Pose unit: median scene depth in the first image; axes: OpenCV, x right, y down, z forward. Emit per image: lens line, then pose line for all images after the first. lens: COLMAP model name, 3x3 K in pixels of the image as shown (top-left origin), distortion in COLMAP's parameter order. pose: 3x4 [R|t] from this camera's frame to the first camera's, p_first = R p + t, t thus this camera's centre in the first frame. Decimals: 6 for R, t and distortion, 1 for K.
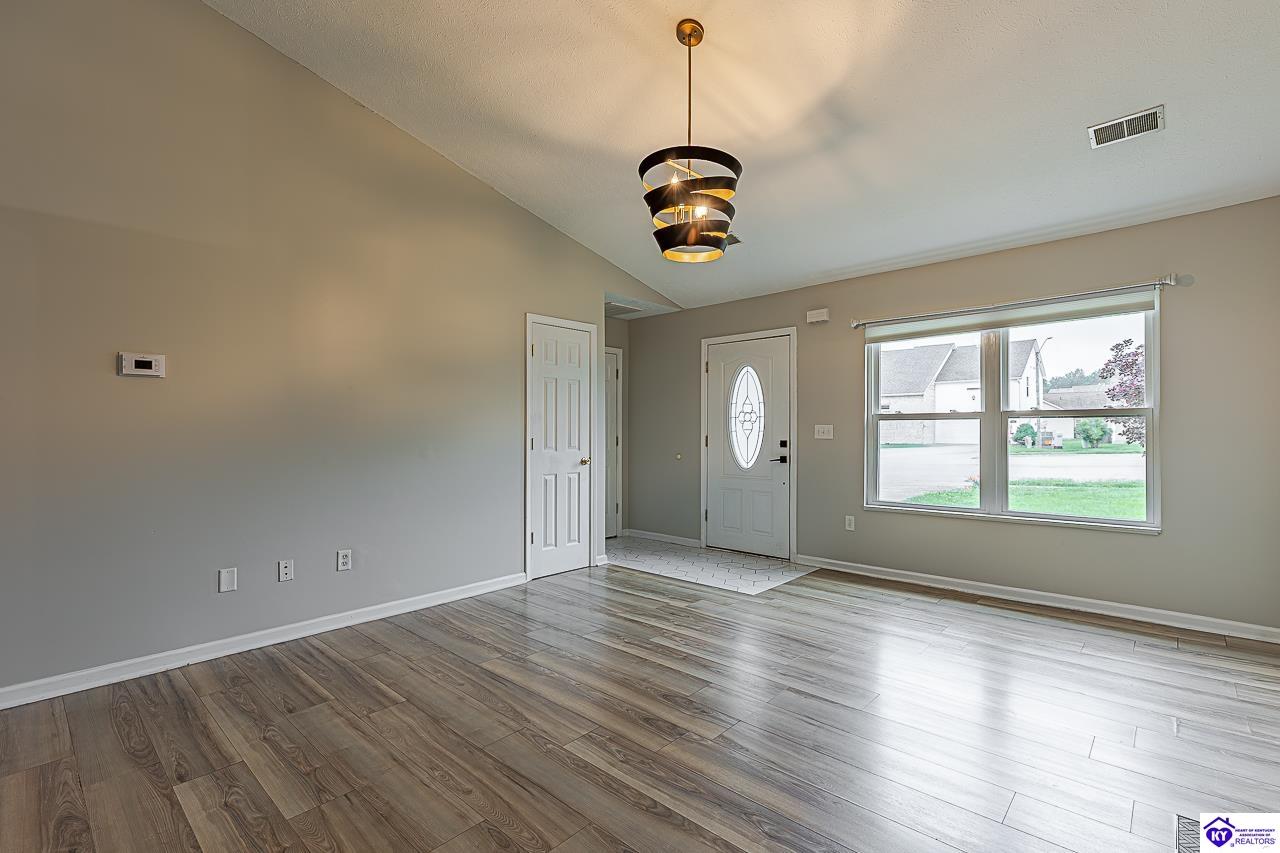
lens RADIAL K [[576.5, 0, 648.5], [0, 576.5, 429.6], [0, 0, 1]] dist [0.010945, -0.002040]
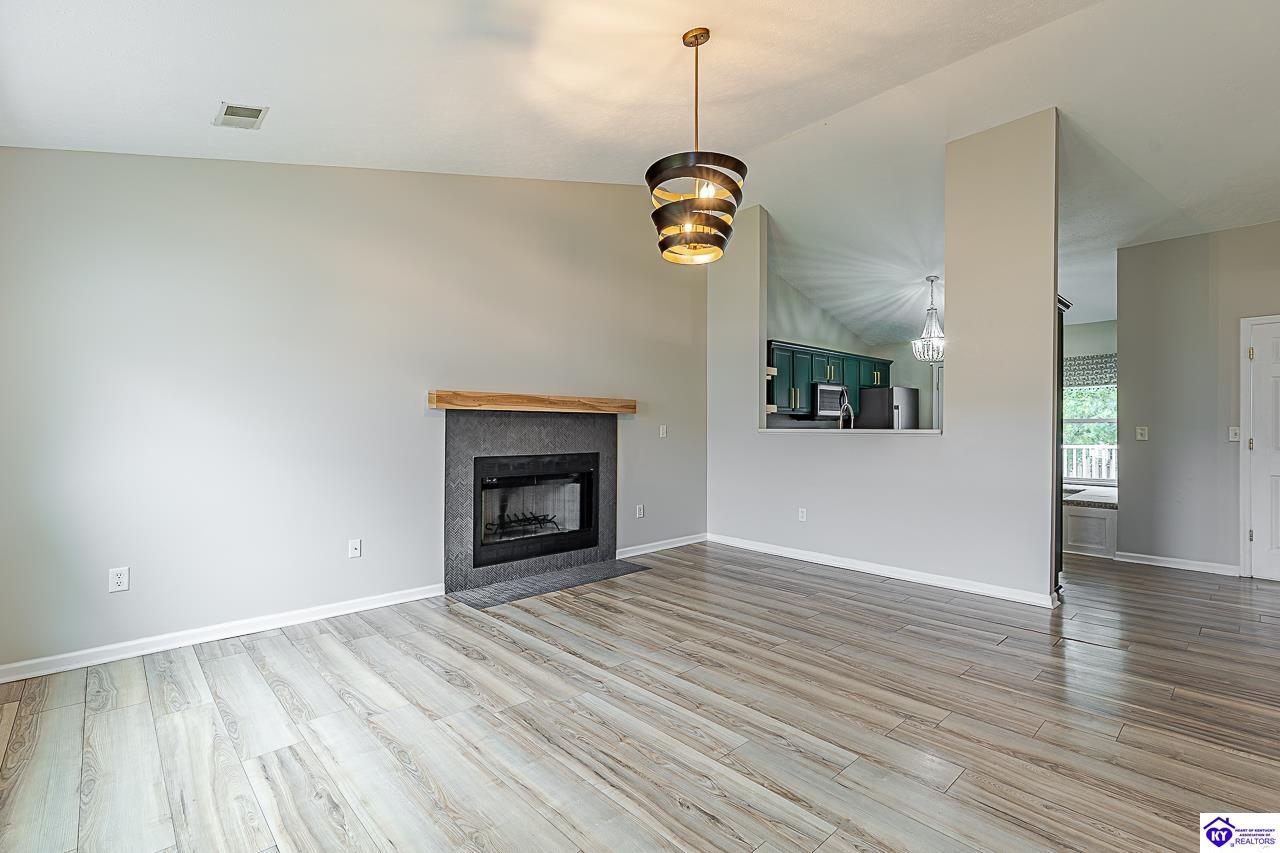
lens RADIAL K [[576.5, 0, 645.7], [0, 576.5, 427.1], [0, 0, 1]] dist [0.010945, -0.002040]
pose [[-0.996990, 0.002045, 0.077507, 0.063940], [0.001581, 0.999980, -0.006052, 0.001596], [-0.077518, -0.005911, -0.996973, 1.561486]]
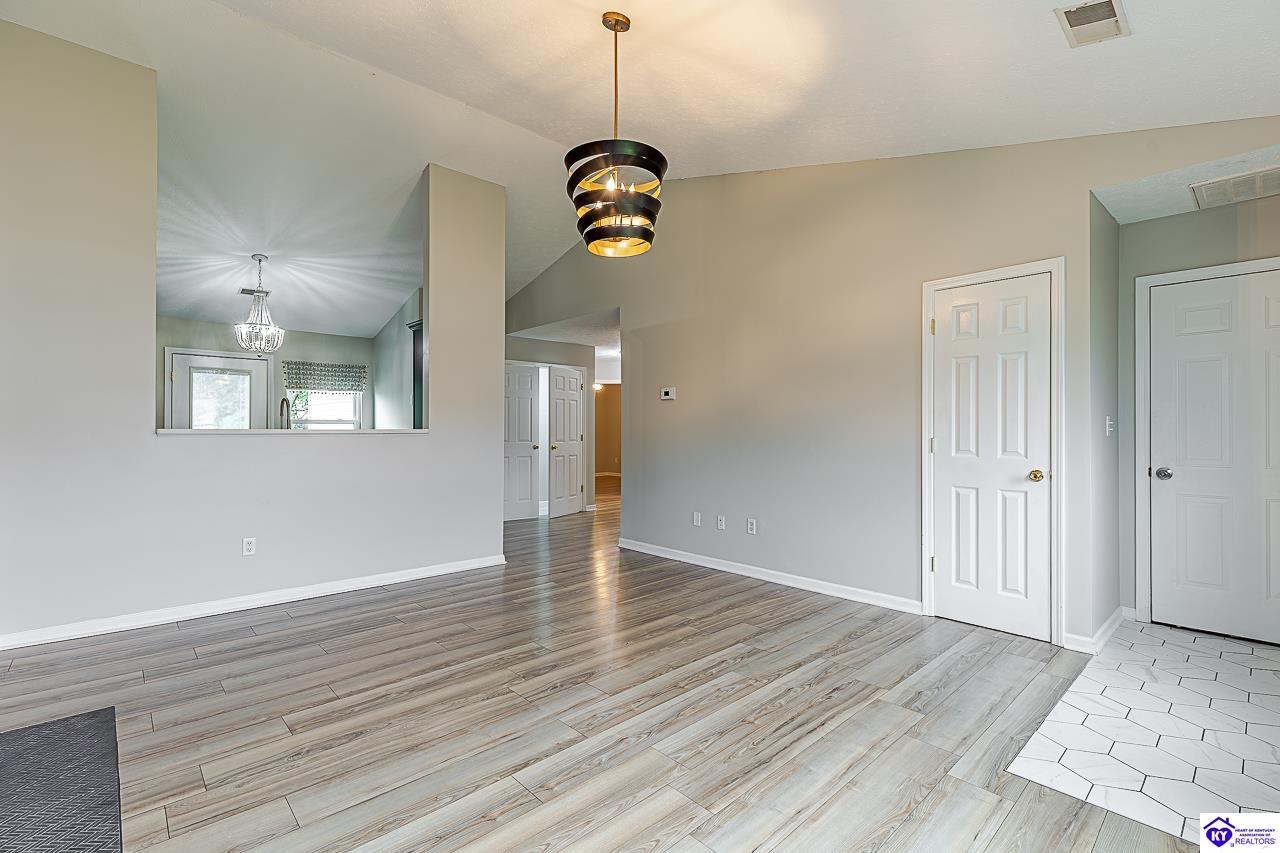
lens RADIAL K [[576.5, 0, 645.7], [0, 576.5, 427.1], [0, 0, 1]] dist [0.010945, -0.002040]
pose [[-0.082964, 0.000706, -0.996552, 0.808013], [0.005377, 0.999986, 0.000261, -0.002201], [0.996538, -0.005337, -0.082967, 0.874186]]
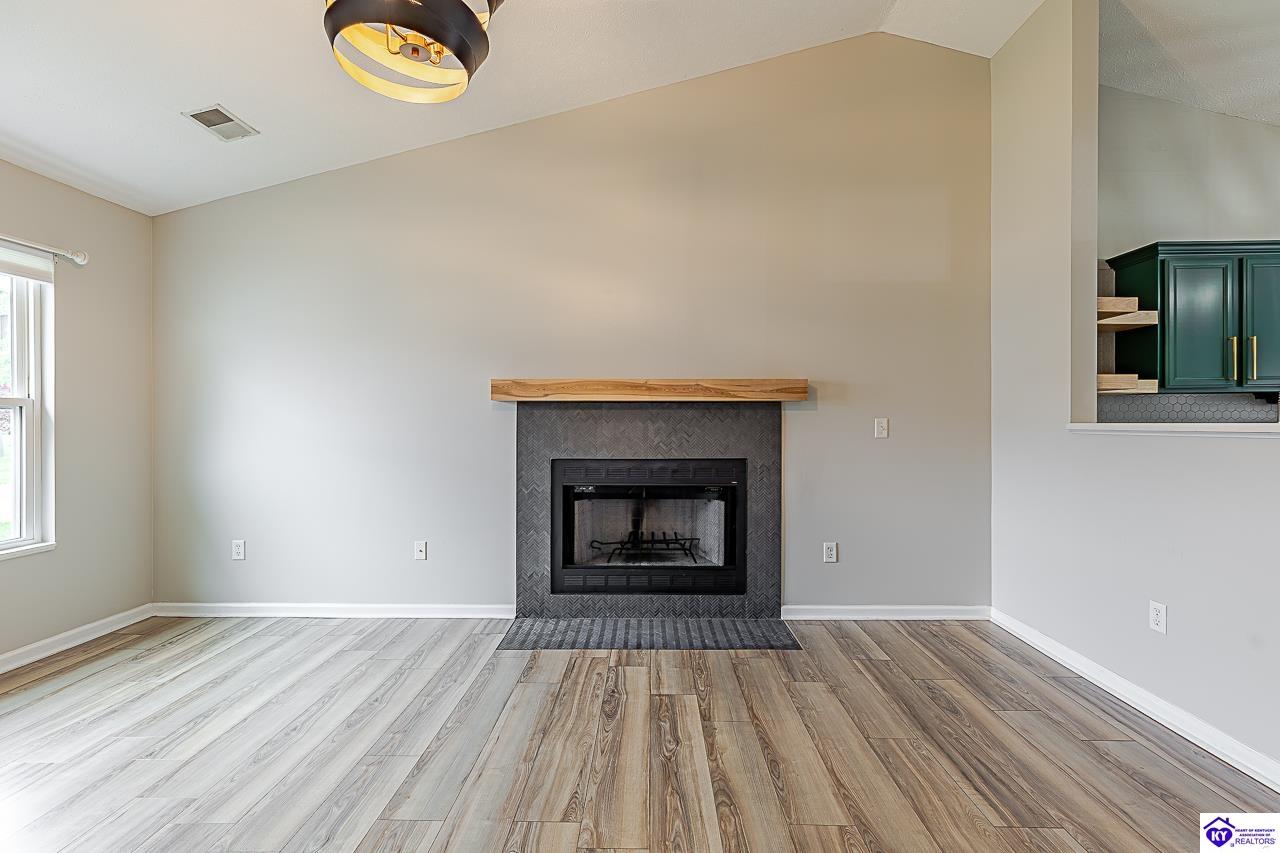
lens RADIAL K [[576.5, 0, 644.3], [0, 576.5, 425.0], [0, 0, 1]] dist [0.010945, -0.002040]
pose [[-0.662447, 0.003924, 0.749098, -0.336560], [-0.000081, 0.999986, -0.005311, 0.003802], [-0.749109, -0.003579, -0.662437, 0.915585]]
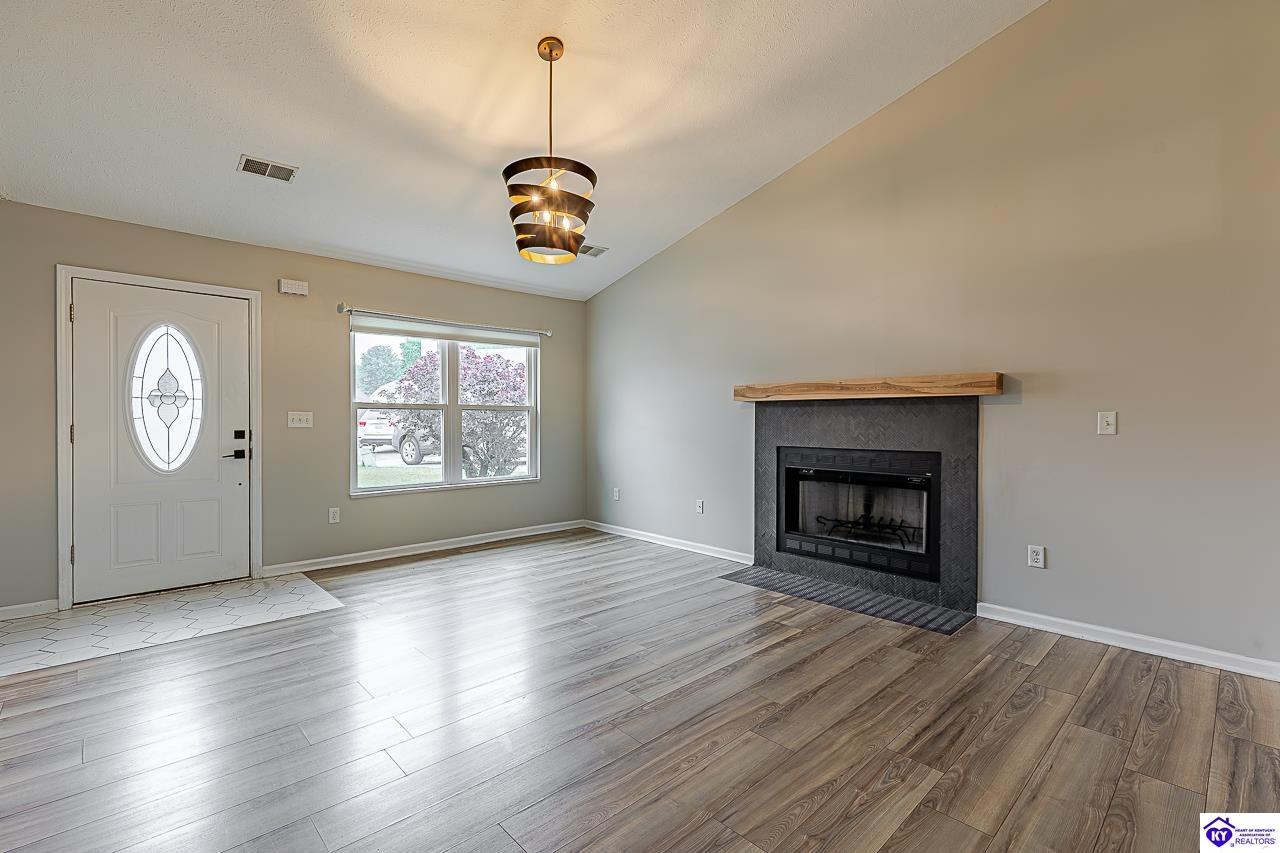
lens RADIAL K [[576.5, 0, 641.2], [0, 576.5, 426.0], [0, 0, 1]] dist [0.010945, -0.002040]
pose [[0.075084, -0.006488, 0.997156, -0.774924], [-0.006151, 0.999957, 0.006969, 0.006131], [-0.997158, -0.006657, 0.075041, 0.577681]]
